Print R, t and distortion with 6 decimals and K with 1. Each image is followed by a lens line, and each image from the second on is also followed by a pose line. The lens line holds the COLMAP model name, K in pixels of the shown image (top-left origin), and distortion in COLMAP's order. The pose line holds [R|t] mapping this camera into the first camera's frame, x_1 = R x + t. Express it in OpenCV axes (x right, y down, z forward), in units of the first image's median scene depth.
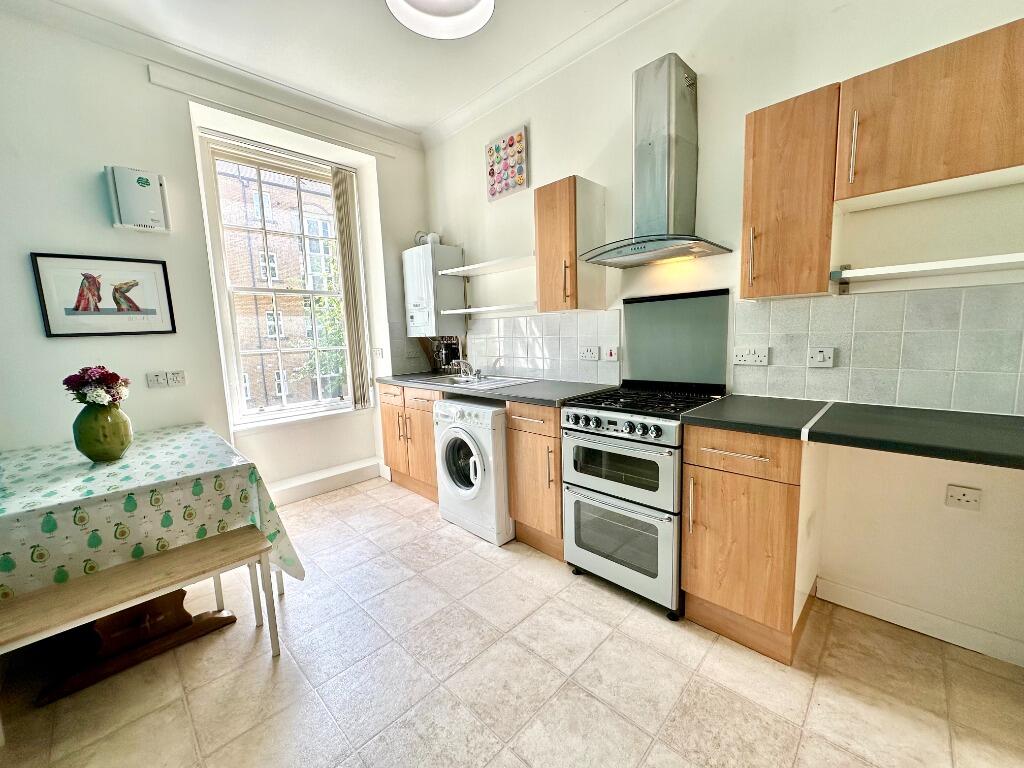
lens RADIAL K [[409.1, 0, 512.0], [0, 409.1, 384.0], [0, 0, 1]] dist [-0.000225, 0.000129]
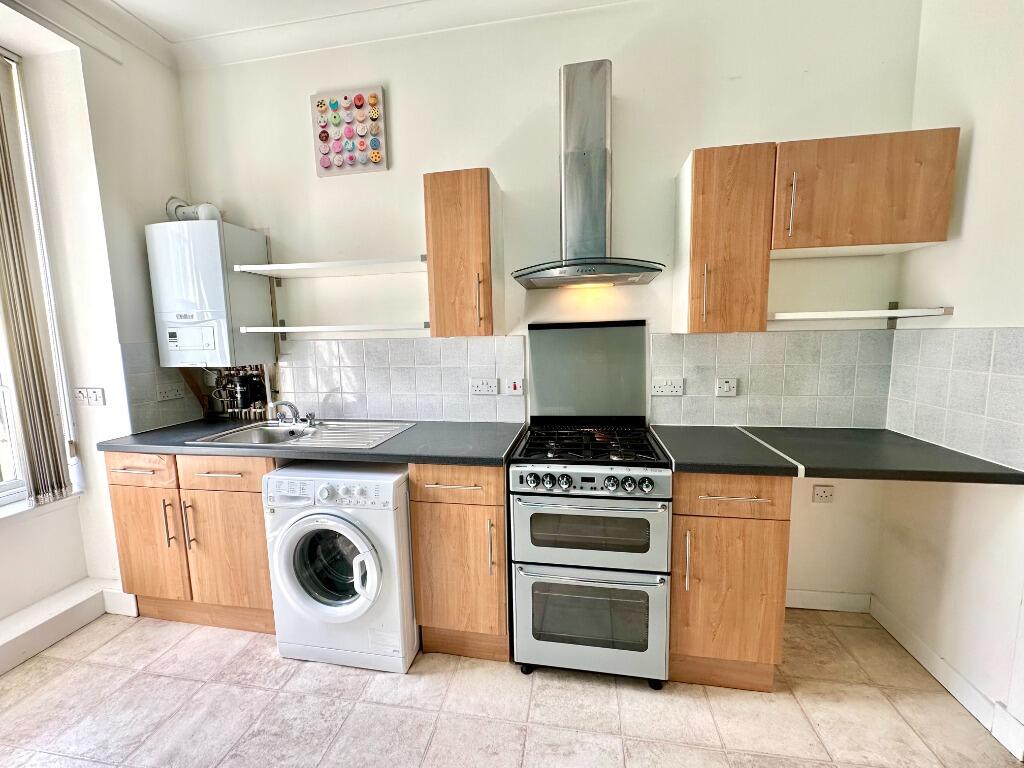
lens RADIAL K [[409.1, 0, 512.0], [0, 409.1, 384.0], [0, 0, 1]] dist [-0.000225, 0.000129]
pose [[0.820783, -0.049715, 0.569073, -0.260008], [0.065258, 0.997844, -0.006950, -0.077661], [-0.567501, 0.042841, 0.822257, 0.313736]]
